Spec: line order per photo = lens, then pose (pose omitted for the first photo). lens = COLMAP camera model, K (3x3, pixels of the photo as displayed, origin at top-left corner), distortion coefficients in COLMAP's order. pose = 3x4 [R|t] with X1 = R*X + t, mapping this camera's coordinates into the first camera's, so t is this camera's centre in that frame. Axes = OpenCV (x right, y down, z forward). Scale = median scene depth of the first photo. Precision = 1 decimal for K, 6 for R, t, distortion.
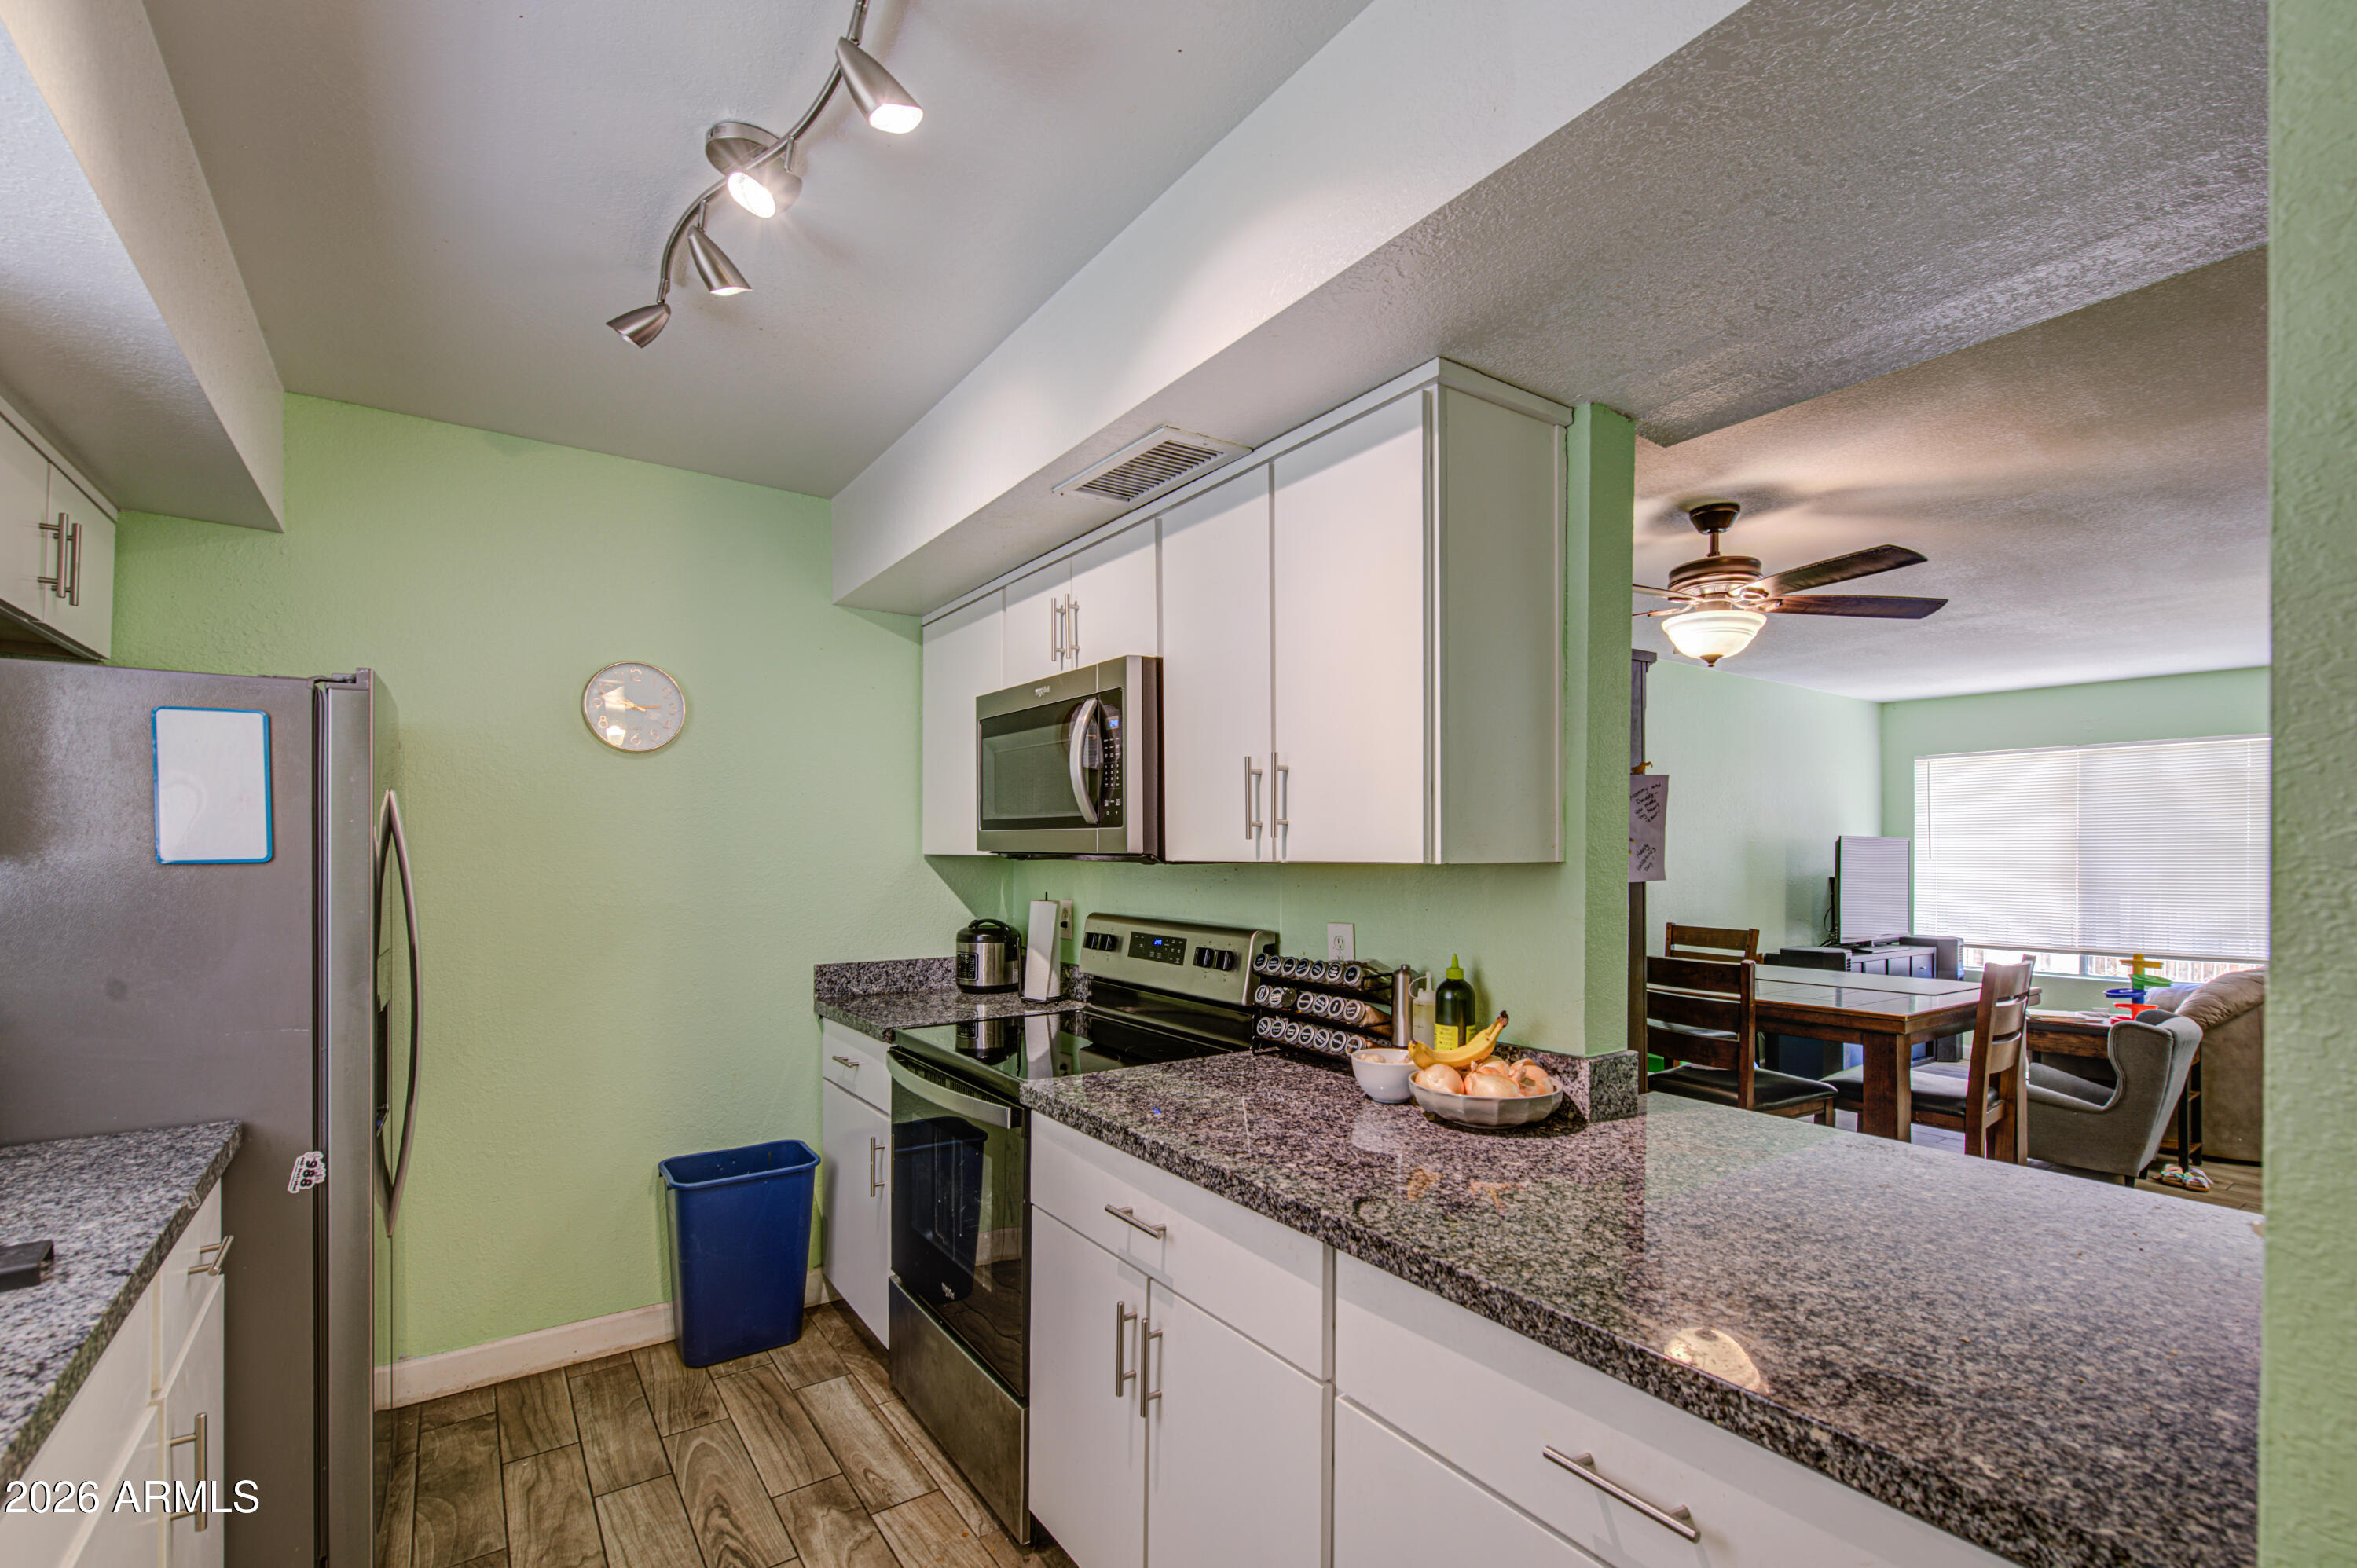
lens RADIAL K [[1021.7, 0, 1178.0], [0, 1021.7, 845.9], [0, 0, 1]] dist [0.008978, -0.005462]
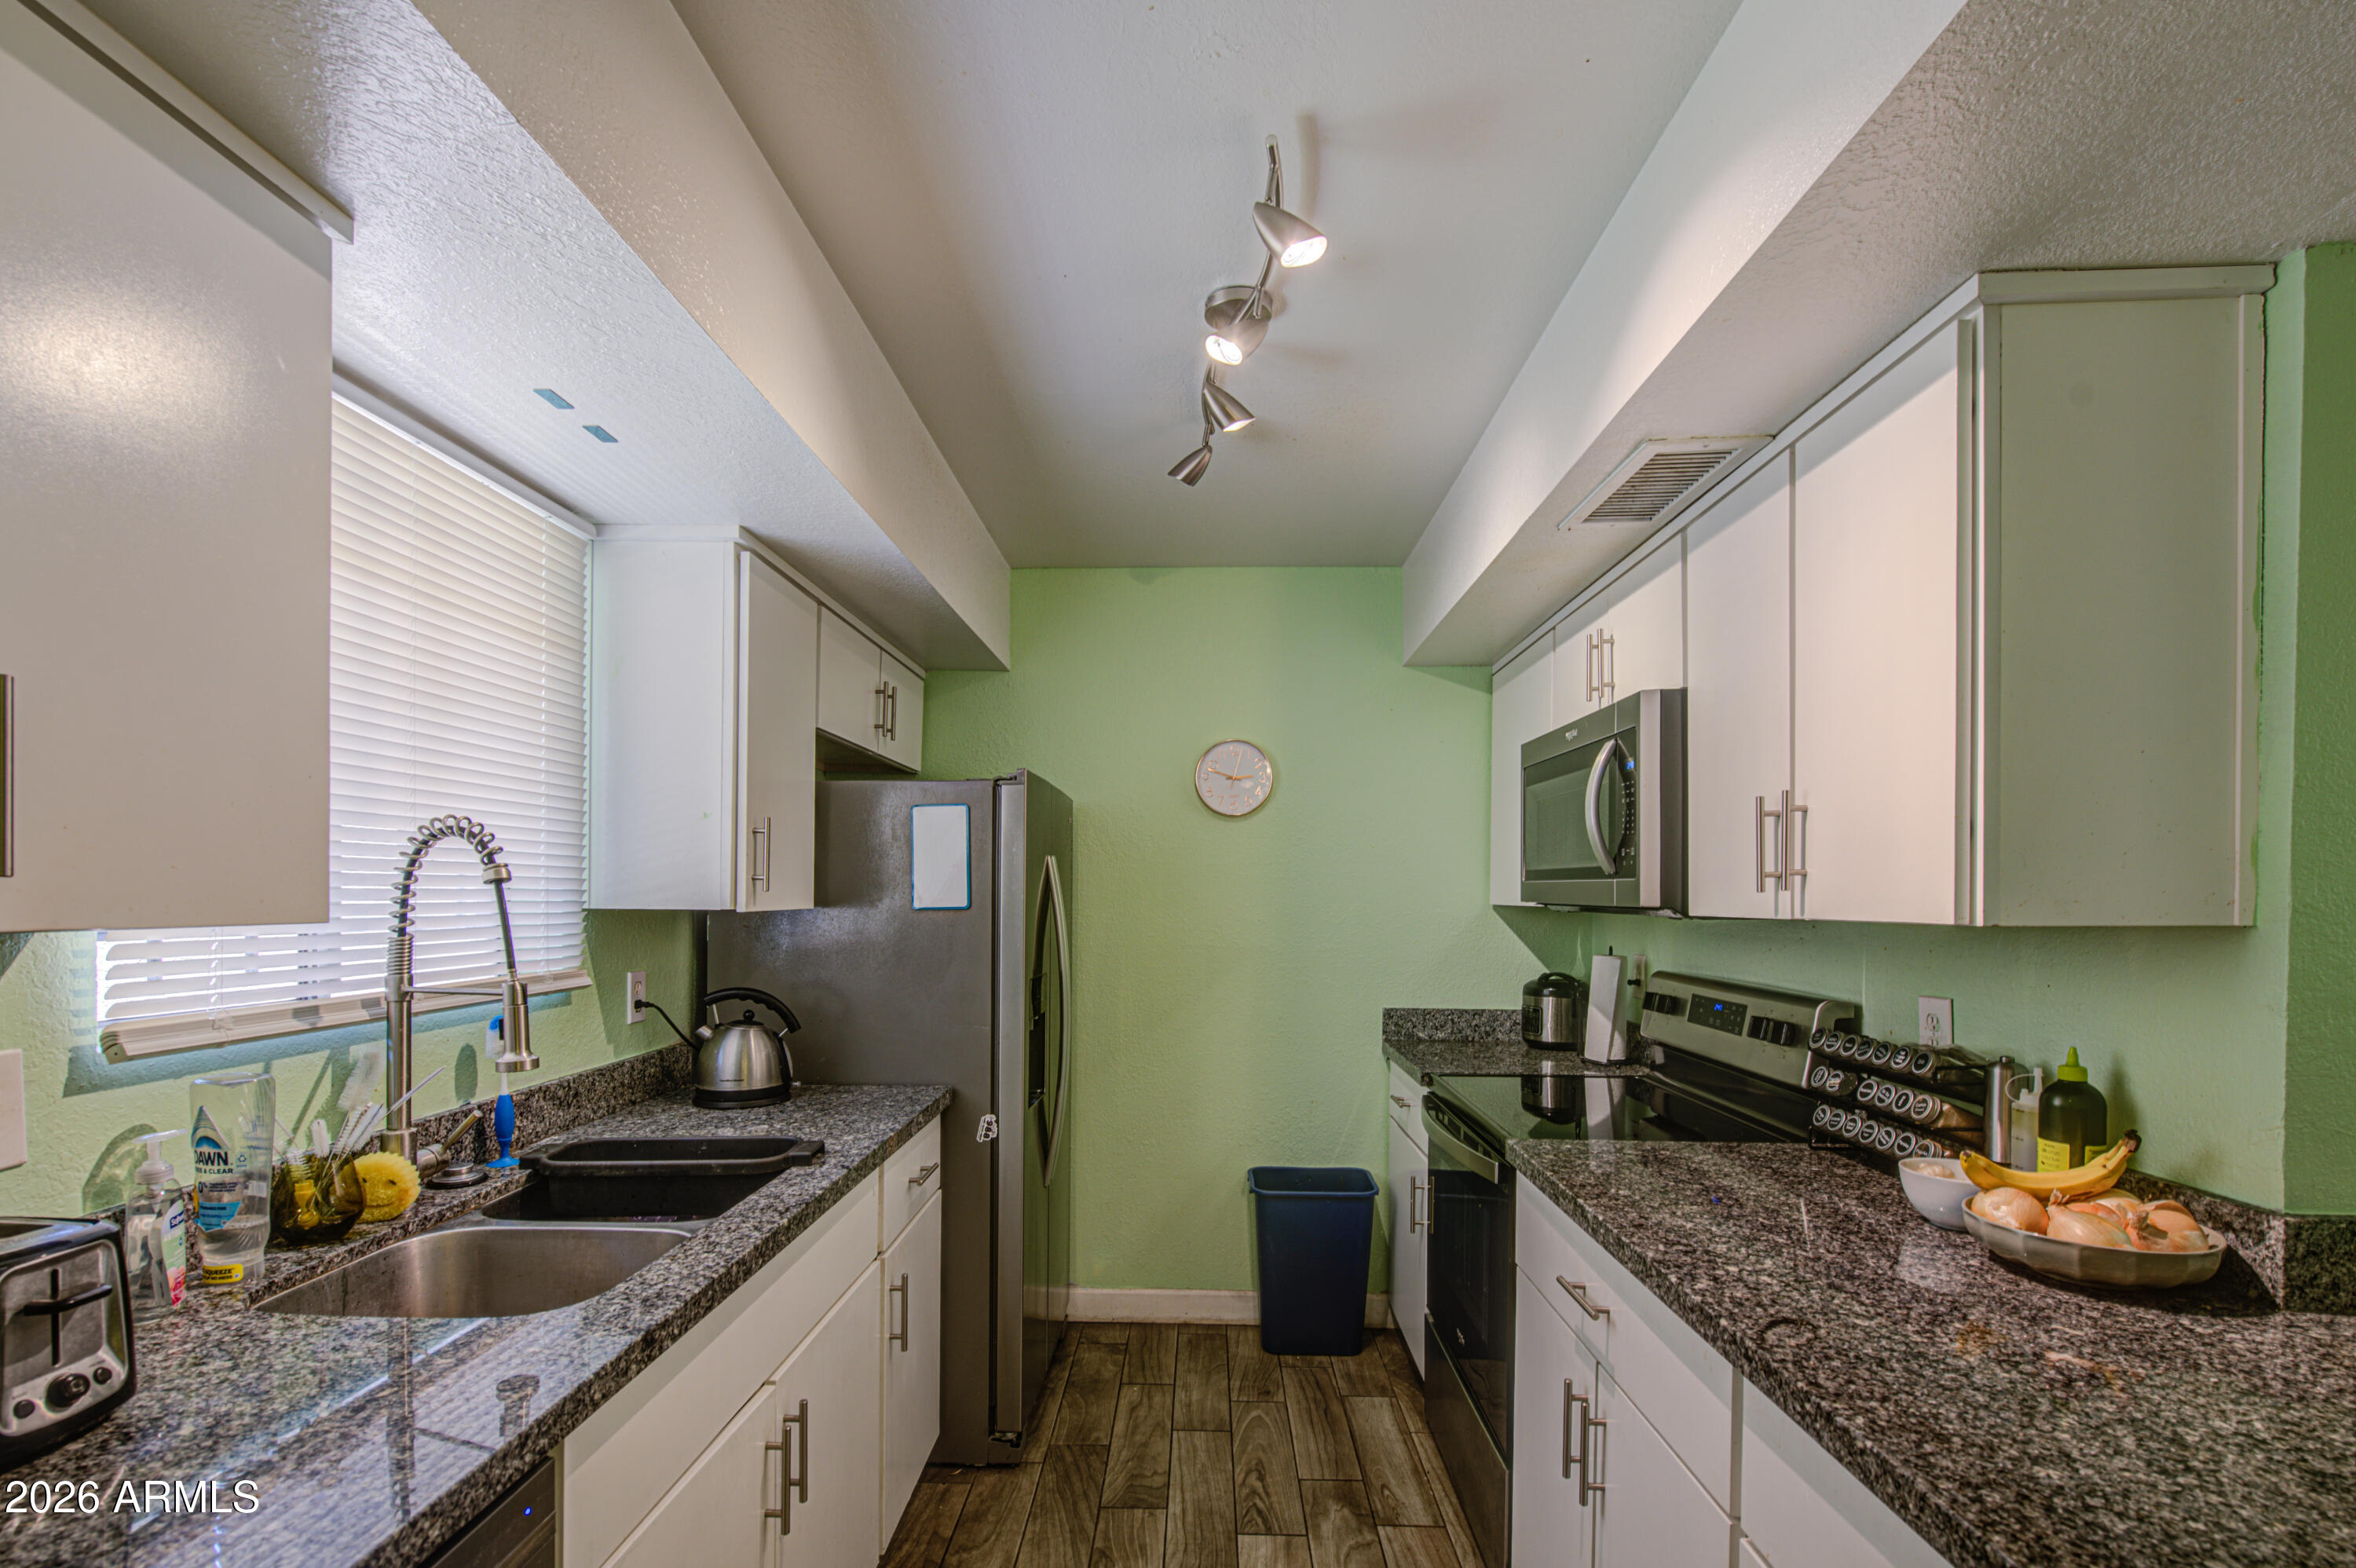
lens RADIAL K [[1047.7, 0, 1176.6], [0, 1047.7, 888.3], [0, 0, 1]] dist [0.000986, -0.000608]
pose [[0.800584, -0.002525, -0.599216, 0.186932], [0.000224, 0.999992, -0.003914, -0.005797], [0.599221, 0.002999, 0.800578, 0.000096]]
